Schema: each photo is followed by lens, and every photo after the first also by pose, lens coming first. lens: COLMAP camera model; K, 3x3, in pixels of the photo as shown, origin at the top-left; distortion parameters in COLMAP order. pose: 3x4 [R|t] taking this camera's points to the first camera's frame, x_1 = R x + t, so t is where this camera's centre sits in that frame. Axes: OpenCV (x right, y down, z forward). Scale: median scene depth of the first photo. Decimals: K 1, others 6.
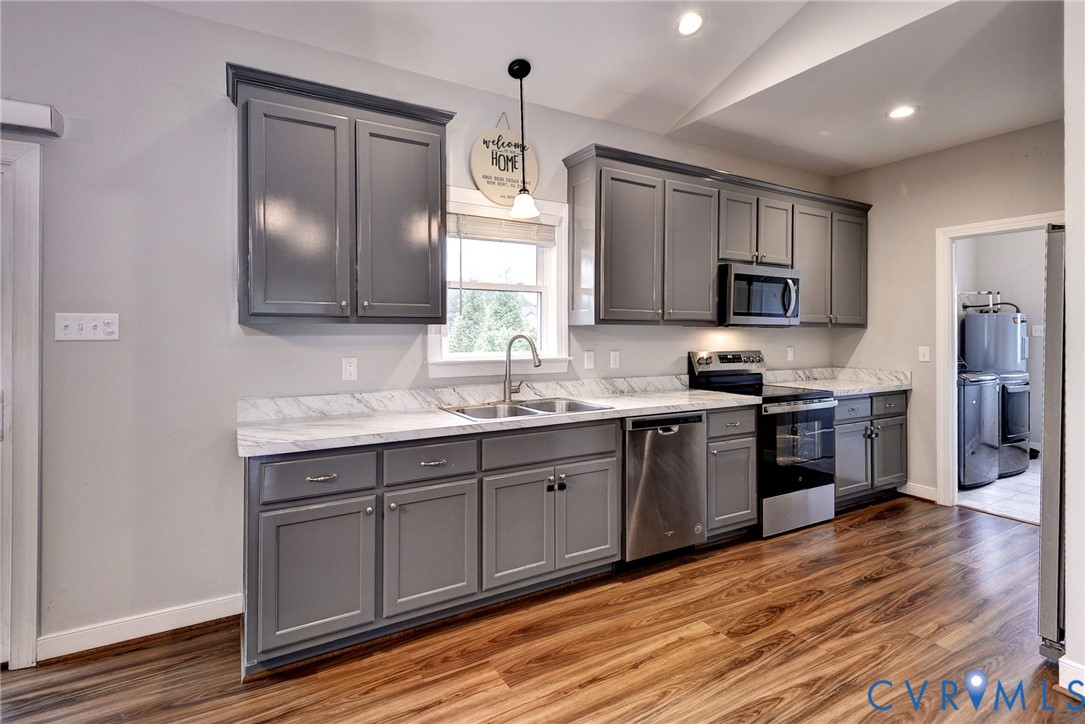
lens RADIAL K [[535.4, 0, 537.1], [0, 535.4, 333.2], [0, 0, 1]] dist [0.002516, -0.000319]
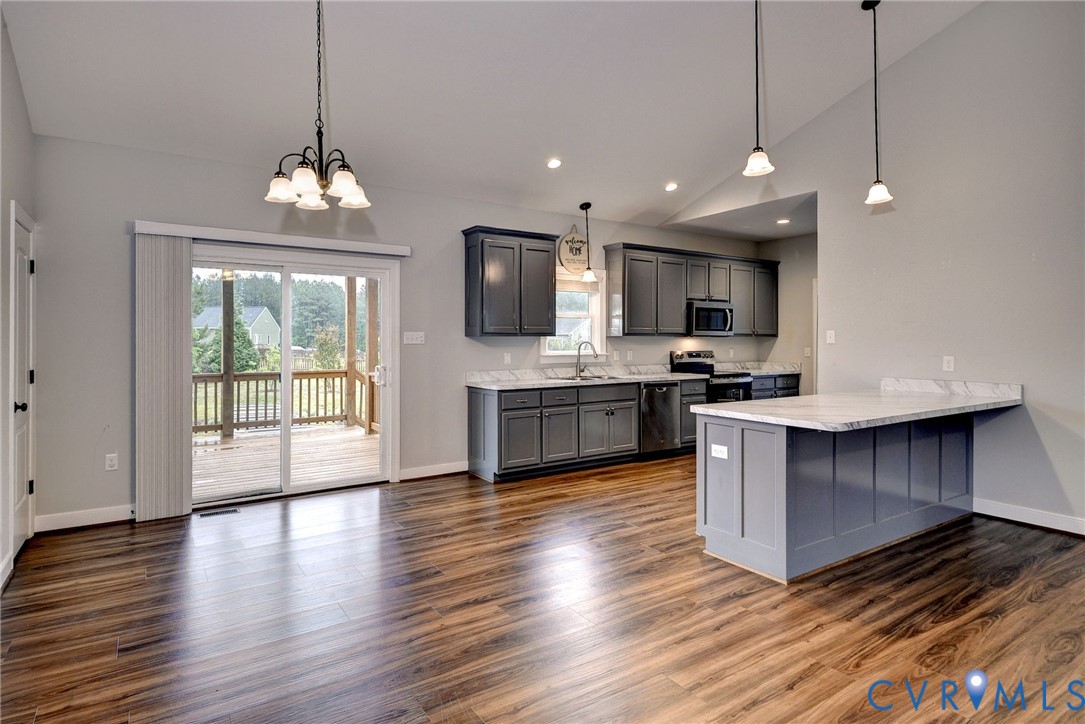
lens RADIAL K [[595.3, 0, 541.9], [0, 595.3, 335.3], [0, 0, 1]] dist [0.015347, -0.001759]
pose [[0.997623, -0.001484, 0.068896, -0.301252], [0.001986, 0.999972, -0.007217, -0.003692], [-0.068883, 0.007337, 0.997598, -1.018568]]
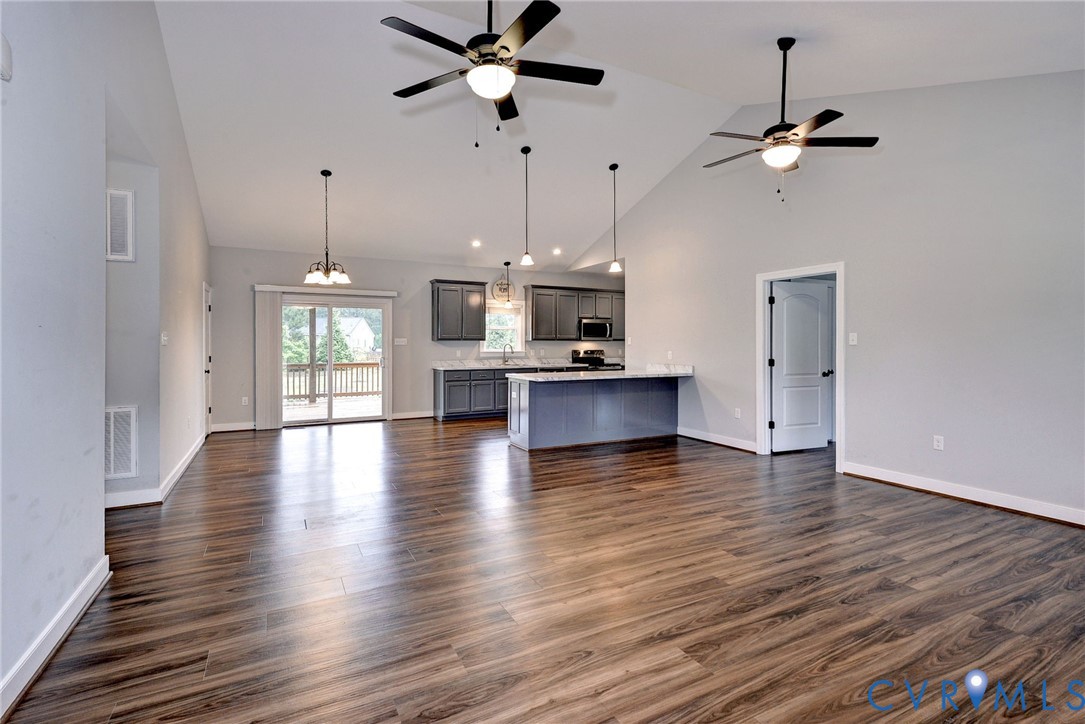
lens RADIAL K [[519.9, 0, 552.7], [0, 519.9, 343.5], [0, 0, 1]] dist [0.002316, 0.000129]
pose [[0.999714, -0.001818, -0.023838, 0.284807], [0.001798, 0.999998, -0.000841, 0.003826], [0.023839, 0.000798, 0.999715, -1.940860]]
